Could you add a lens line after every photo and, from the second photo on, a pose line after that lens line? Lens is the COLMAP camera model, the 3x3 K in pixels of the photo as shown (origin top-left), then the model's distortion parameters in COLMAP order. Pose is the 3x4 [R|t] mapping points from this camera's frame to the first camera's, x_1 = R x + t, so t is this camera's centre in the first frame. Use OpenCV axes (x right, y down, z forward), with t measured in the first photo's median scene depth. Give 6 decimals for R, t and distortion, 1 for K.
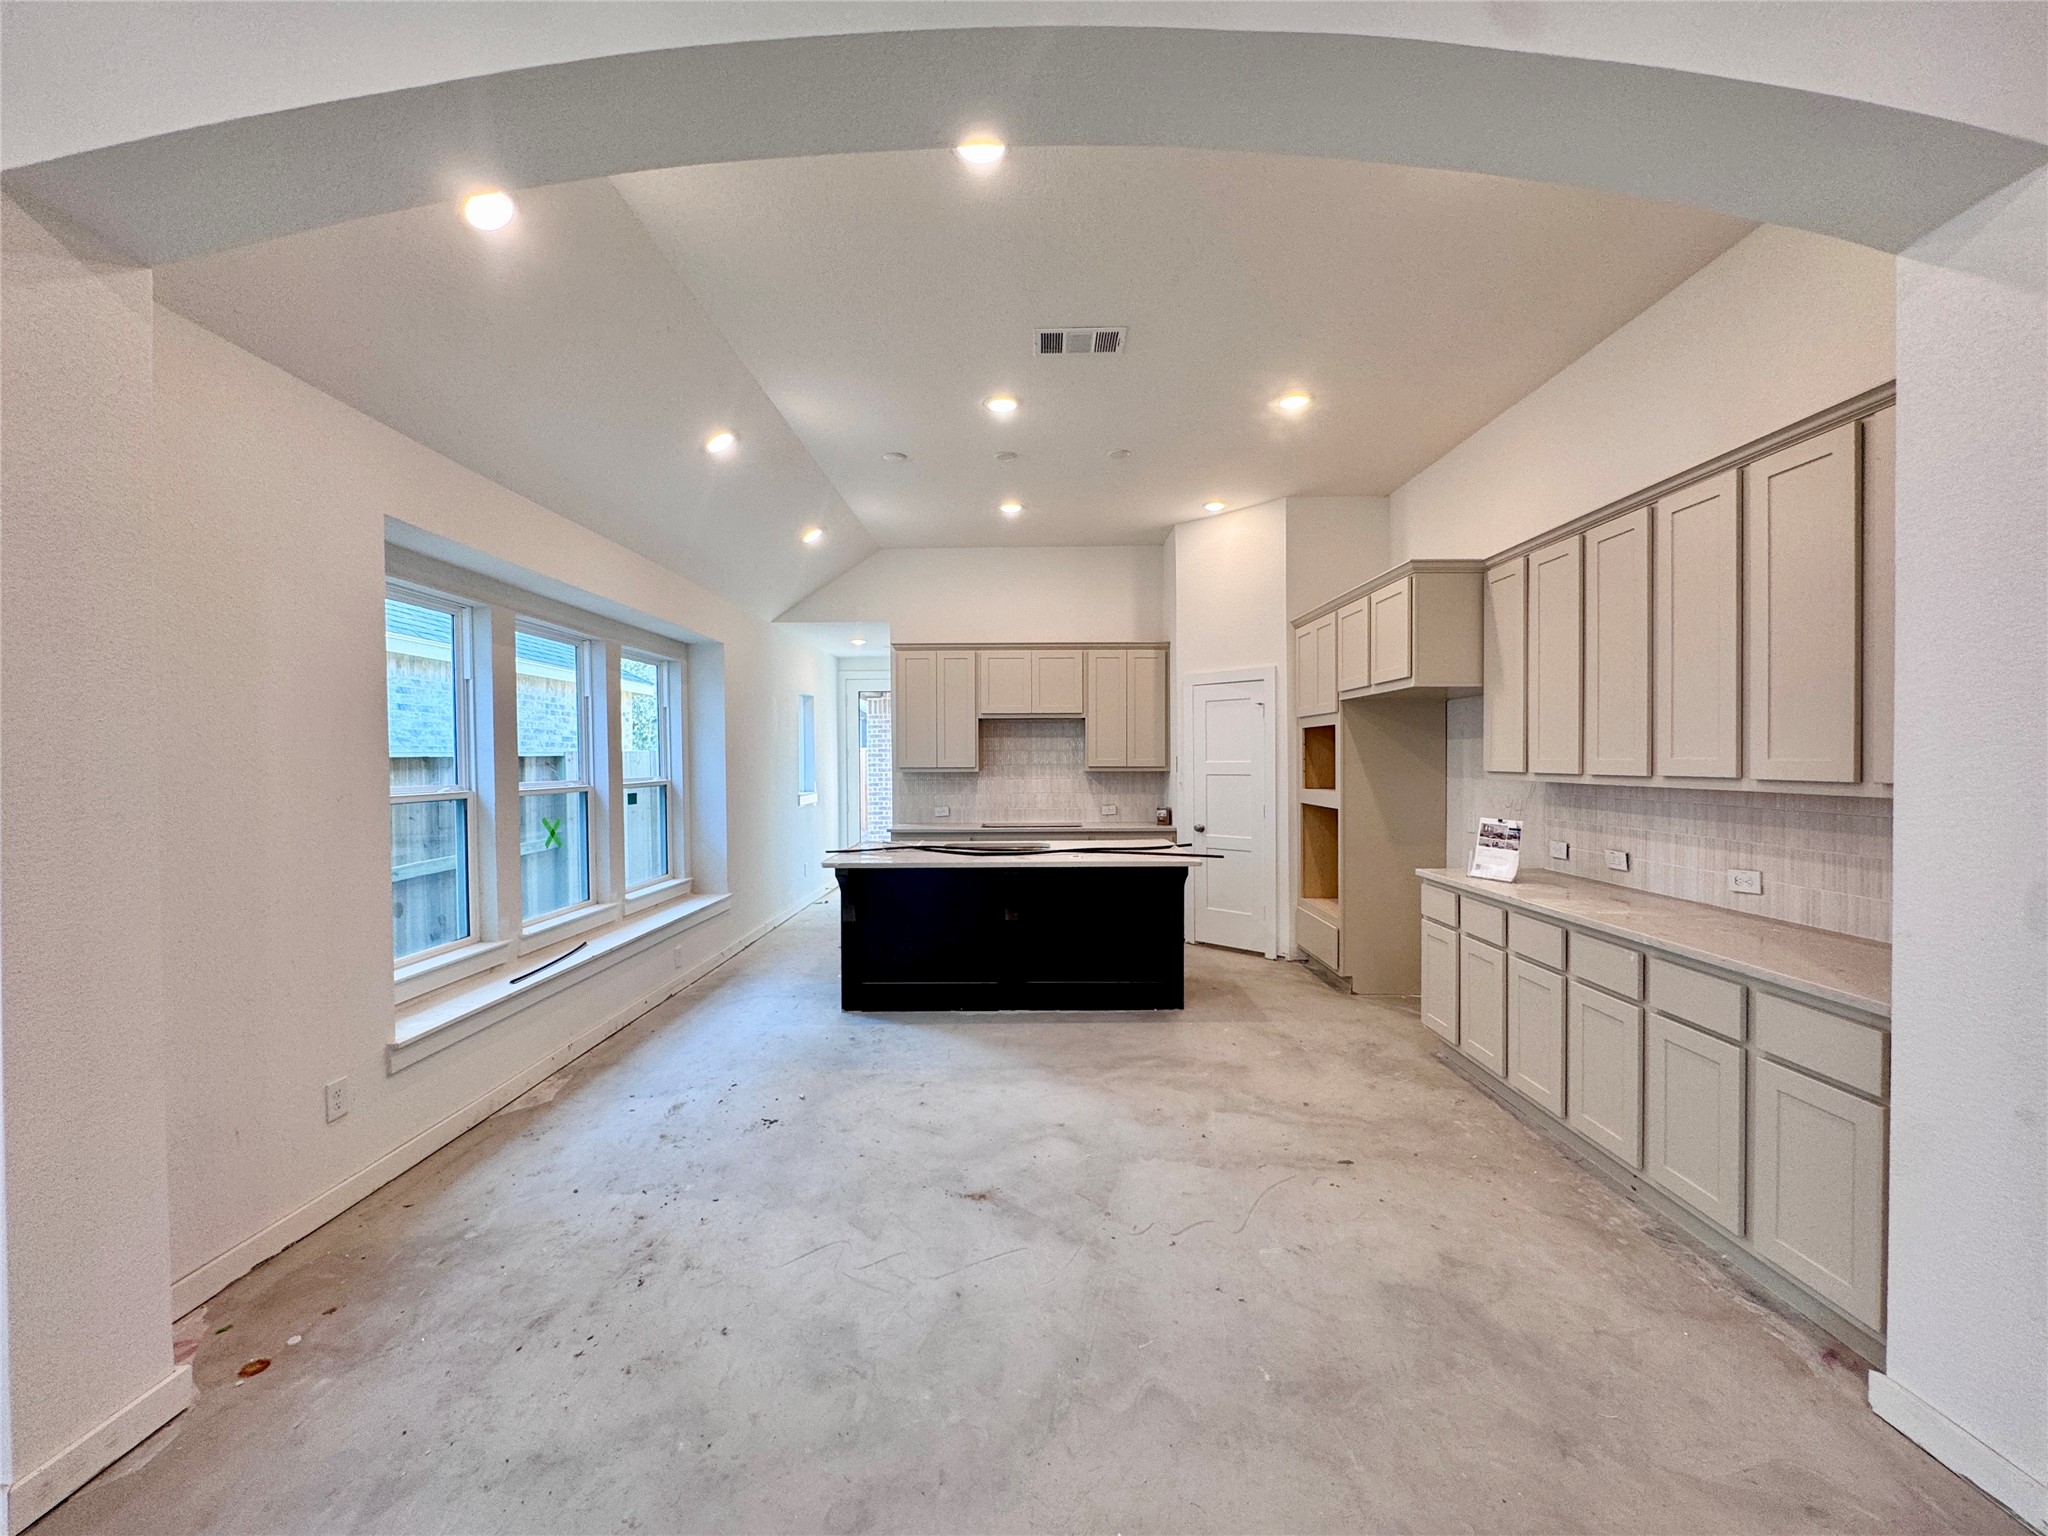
lens RADIAL K [[822.1, 0, 1024.5], [0, 822.1, 767.2], [0, 0, 1]] dist [-0.000381, -0.000287]
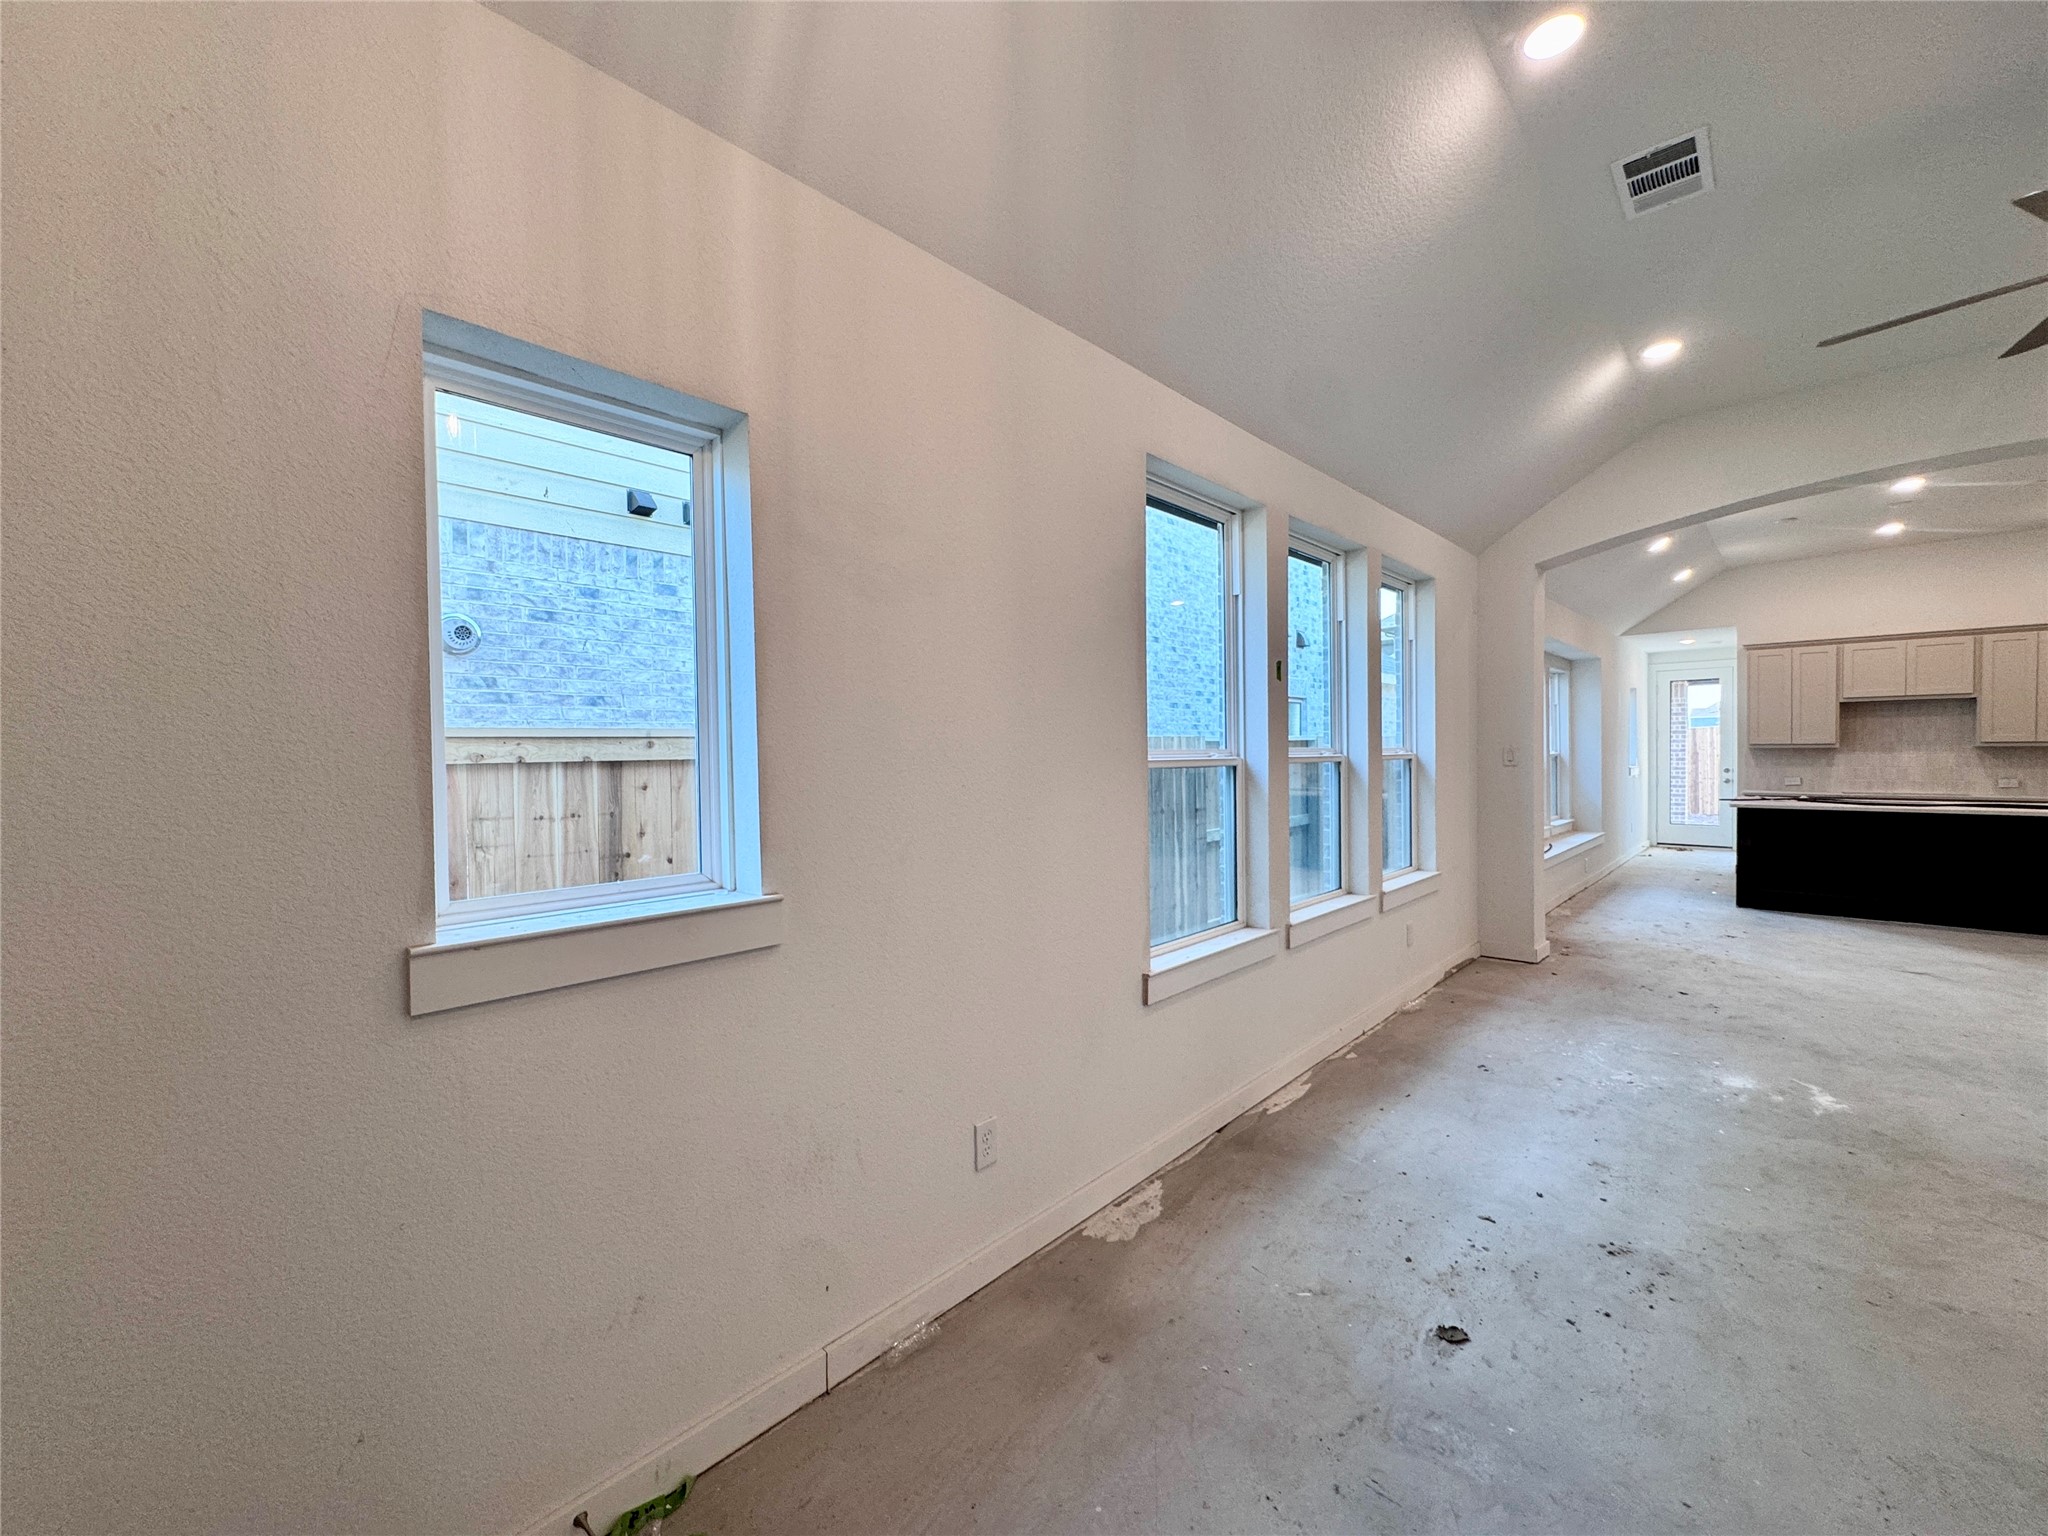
lens RADIAL K [[822.1, 0, 1025.1], [0, 822.1, 765.4], [0, 0, 1]] dist [-0.000381, -0.000287]
pose [[0.730632, 0.009961, -0.682698, -0.164658], [-0.000980, 0.999908, 0.013542, 0.026371], [0.682770, -0.009225, 0.730575, -1.043654]]
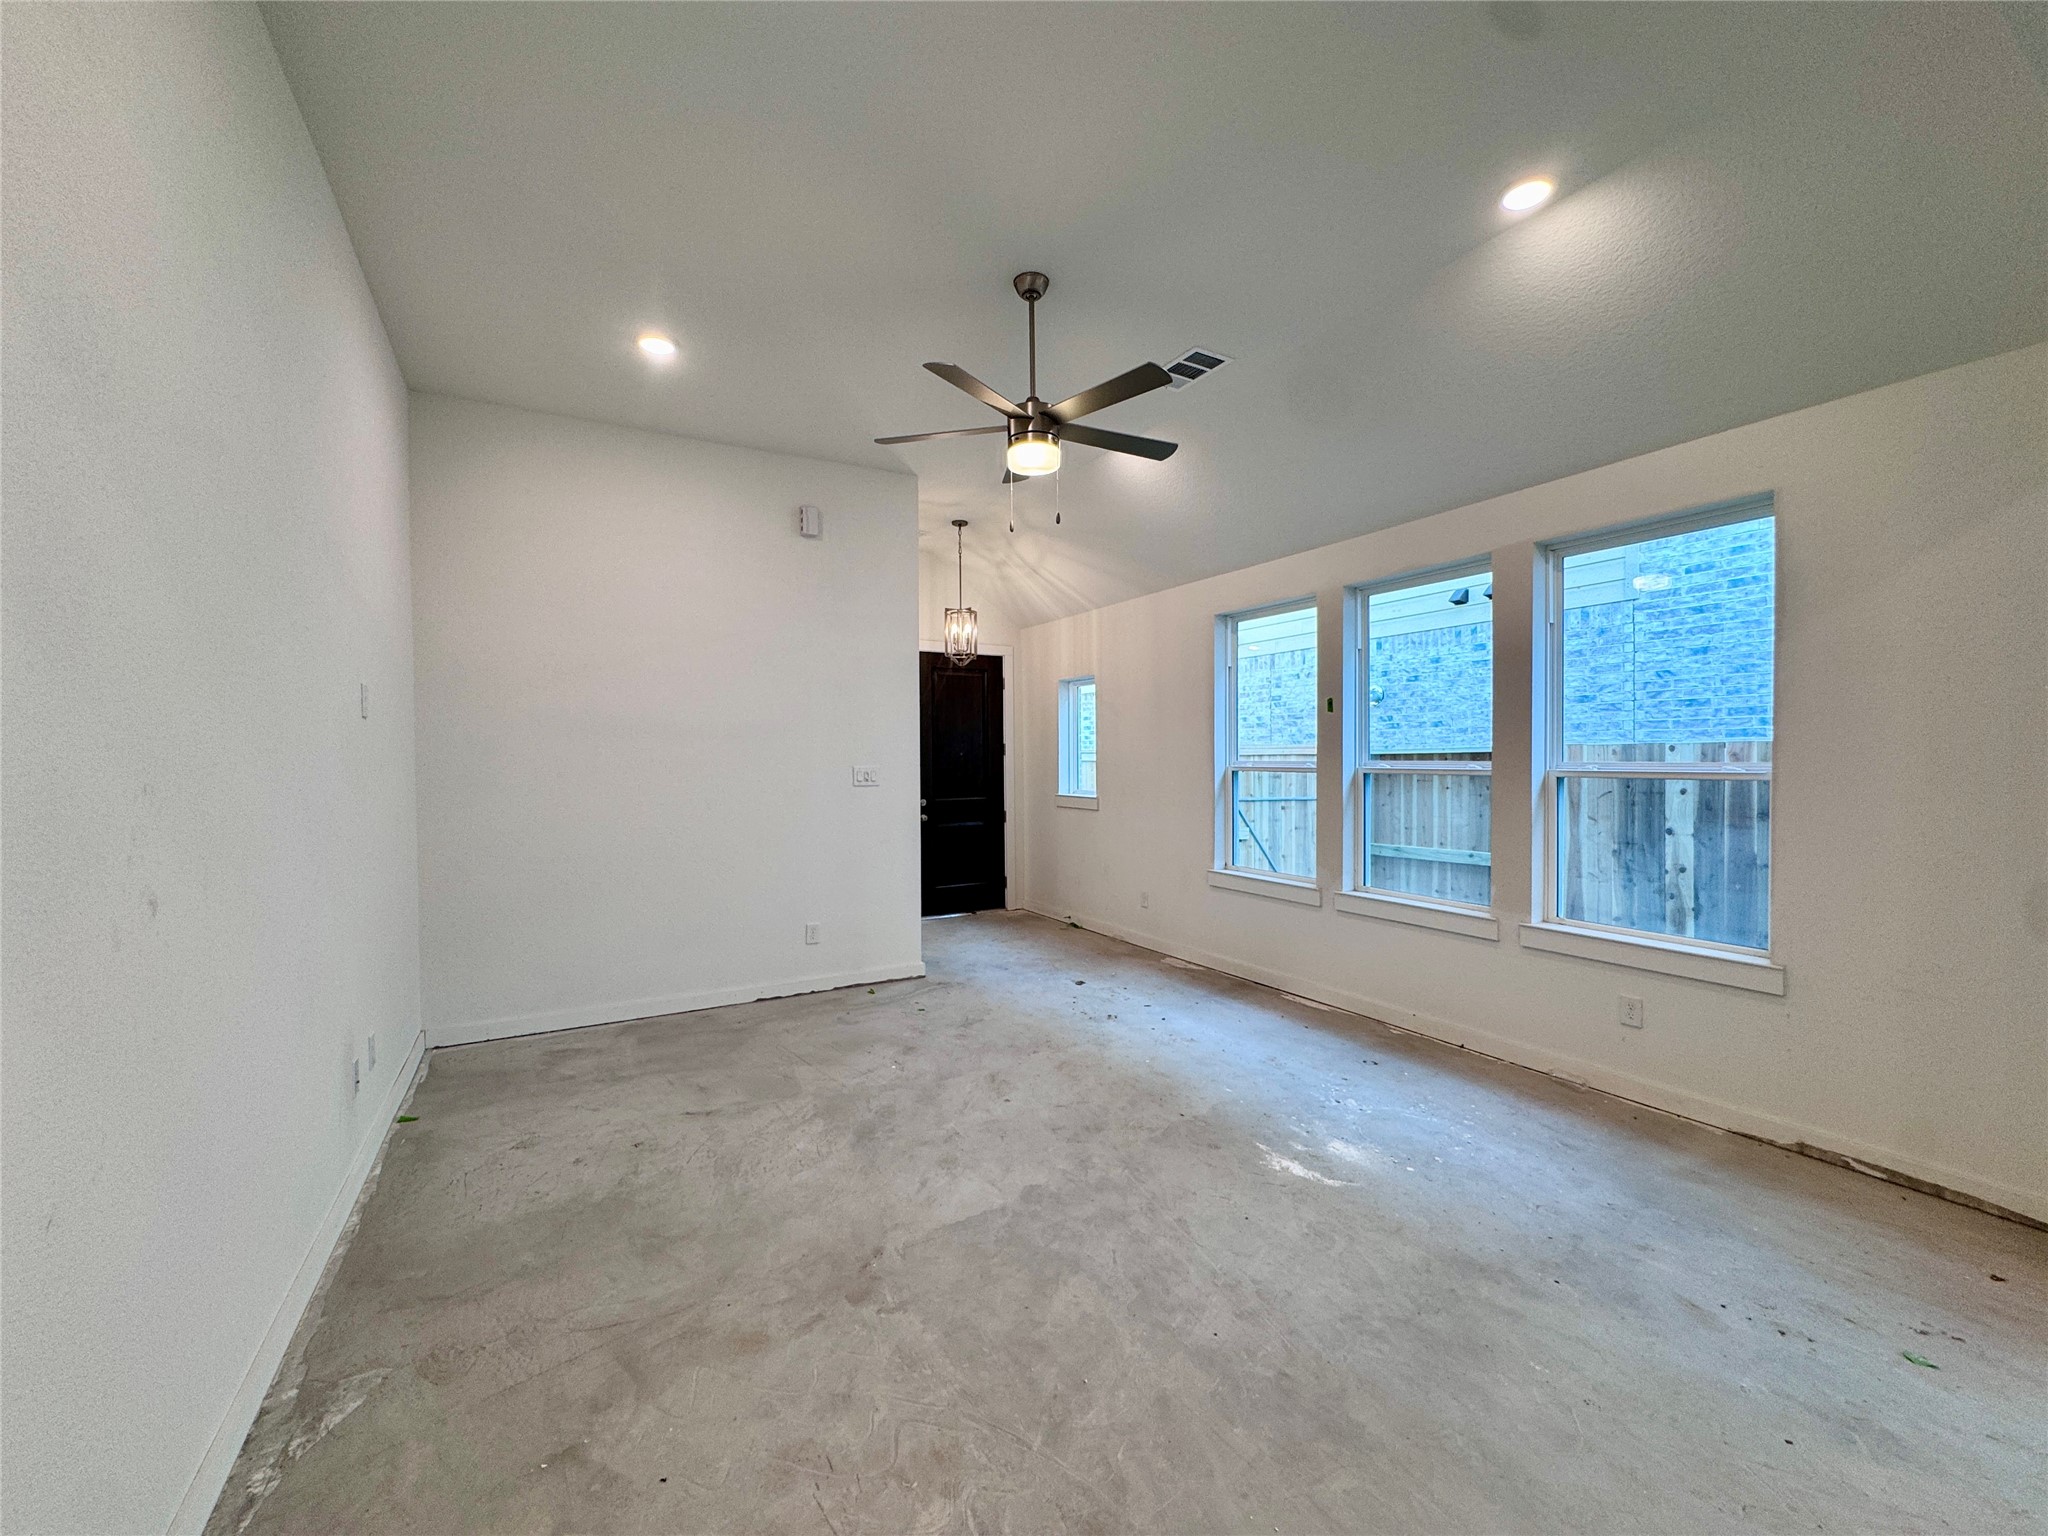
lens RADIAL K [[822.1, 0, 1020.5], [0, 822.1, 770.1], [0, 0, 1]] dist [-0.000381, -0.000287]
pose [[-0.867448, 0.022707, -0.497009, 0.373181], [0.008573, 0.999492, 0.030702, -0.004708], [0.497454, 0.022372, -0.867202, 0.447487]]
